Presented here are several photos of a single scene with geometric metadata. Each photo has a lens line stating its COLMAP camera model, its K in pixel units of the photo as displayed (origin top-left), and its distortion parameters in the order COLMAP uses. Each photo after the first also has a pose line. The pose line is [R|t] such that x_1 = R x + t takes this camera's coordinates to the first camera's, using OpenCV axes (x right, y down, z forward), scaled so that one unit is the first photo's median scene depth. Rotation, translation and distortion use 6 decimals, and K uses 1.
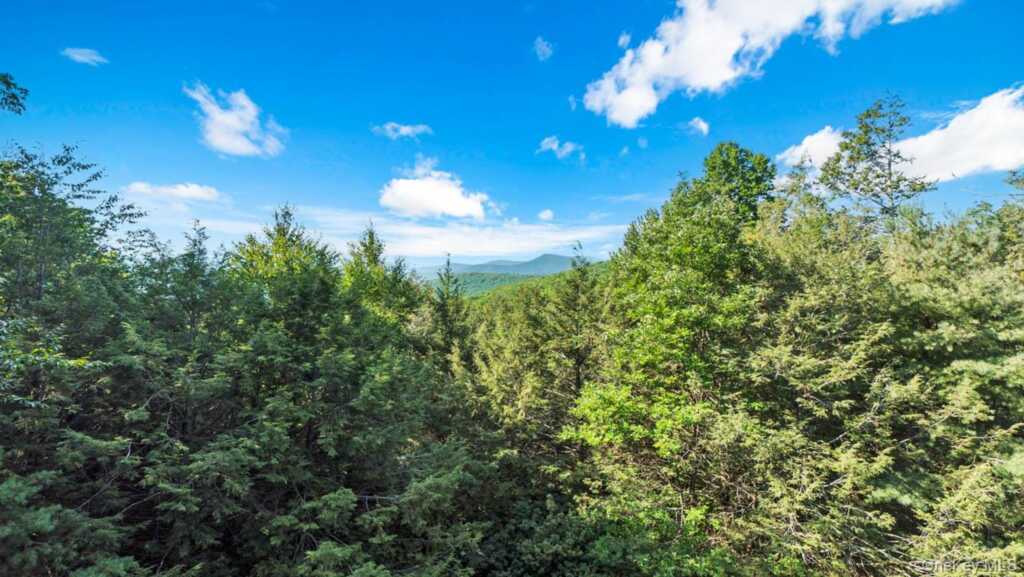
lens RADIAL K [[552.5, 0, 507.3], [0, 552.5, 296.1], [0, 0, 1]] dist [0.002249, 0.001026]
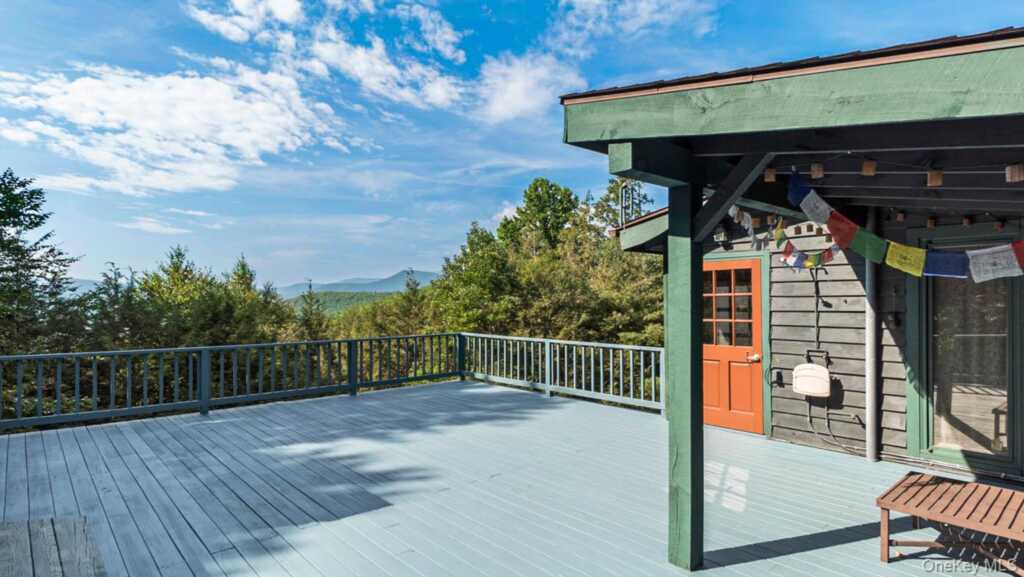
lens RADIAL K [[552.5, 0, 507.3], [0, 552.5, 296.1], [0, 0, 1]] dist [0.002249, 0.001026]
pose [[0.967086, -0.041816, 0.250990, 0.012835], [0.048685, 0.998589, -0.021216, 0.012419], [-0.249749, 0.032737, 0.967757, -0.410795]]
